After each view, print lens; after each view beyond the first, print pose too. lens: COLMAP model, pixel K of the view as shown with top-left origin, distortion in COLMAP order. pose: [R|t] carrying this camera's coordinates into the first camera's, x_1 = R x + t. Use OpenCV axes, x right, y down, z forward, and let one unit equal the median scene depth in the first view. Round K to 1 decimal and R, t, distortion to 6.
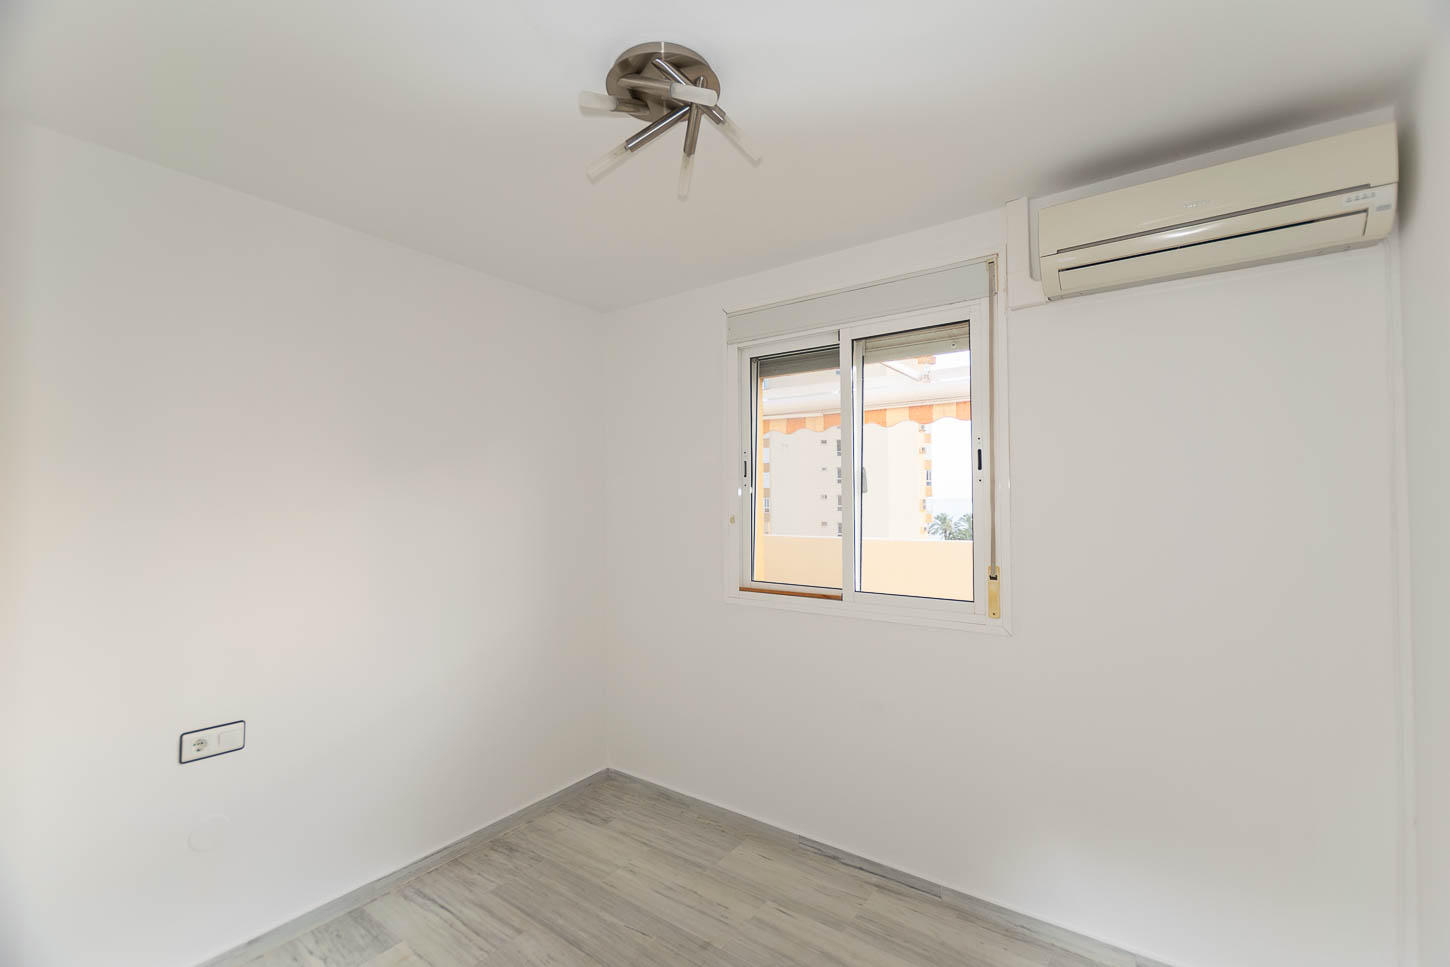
lens RADIAL K [[627.1, 0, 733.8], [0, 627.1, 492.2], [0, 0, 1]] dist [0.009511, -0.004994]
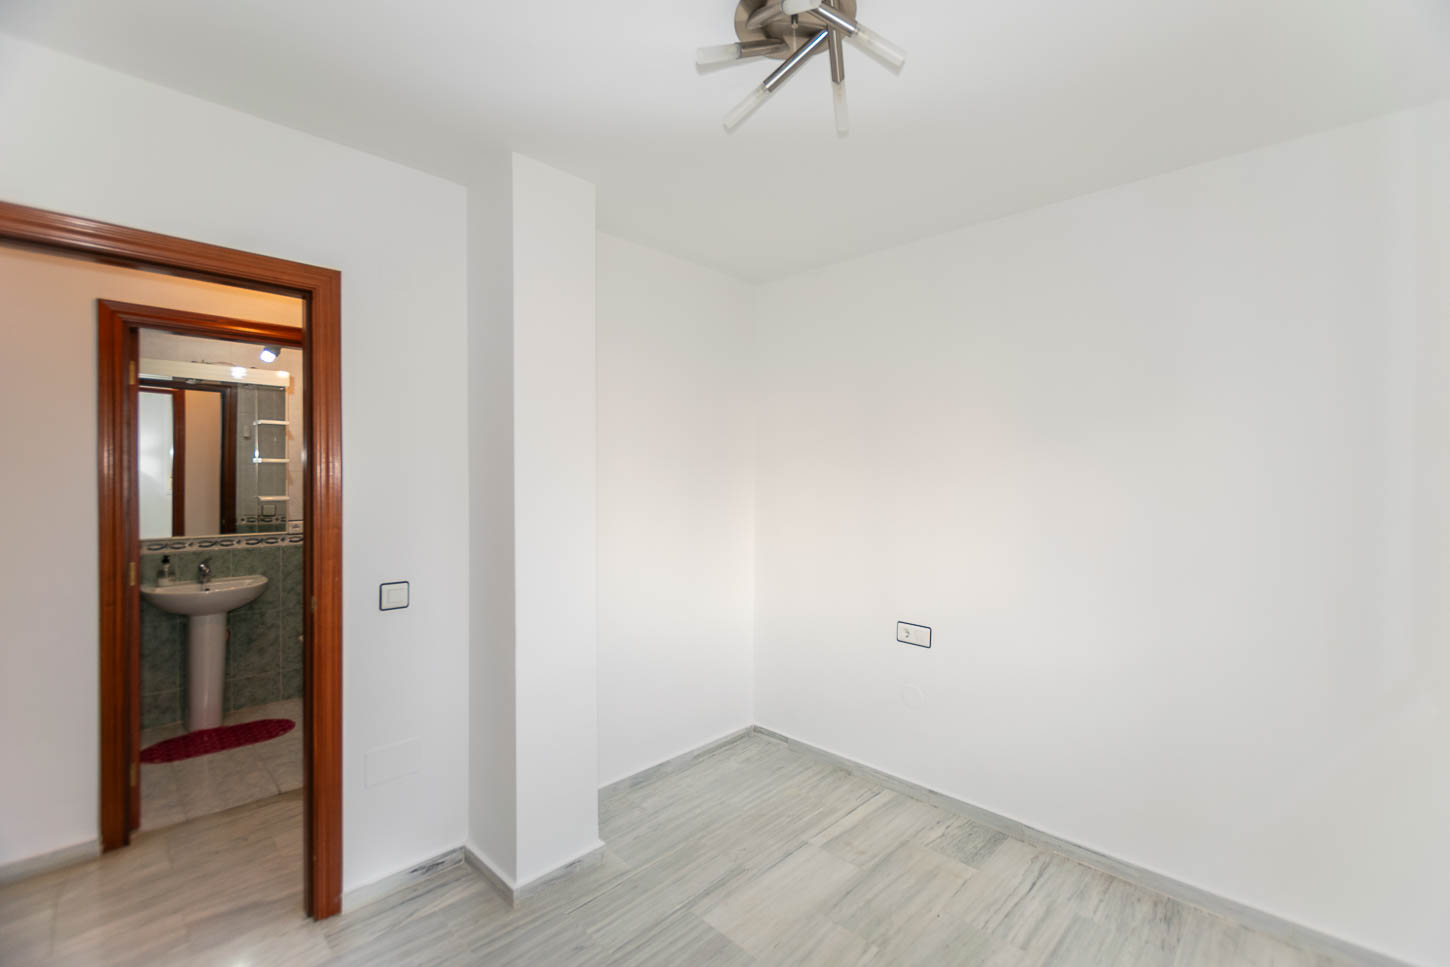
lens RADIAL K [[627.1, 0, 728.4], [0, 627.1, 481.7], [0, 0, 1]] dist [0.009511, -0.004994]
pose [[-0.154940, 0.005637, -0.987908, 0.542838], [0.004150, 0.999979, 0.005055, 0.028321], [0.987915, -0.003317, -0.154960, 0.654876]]
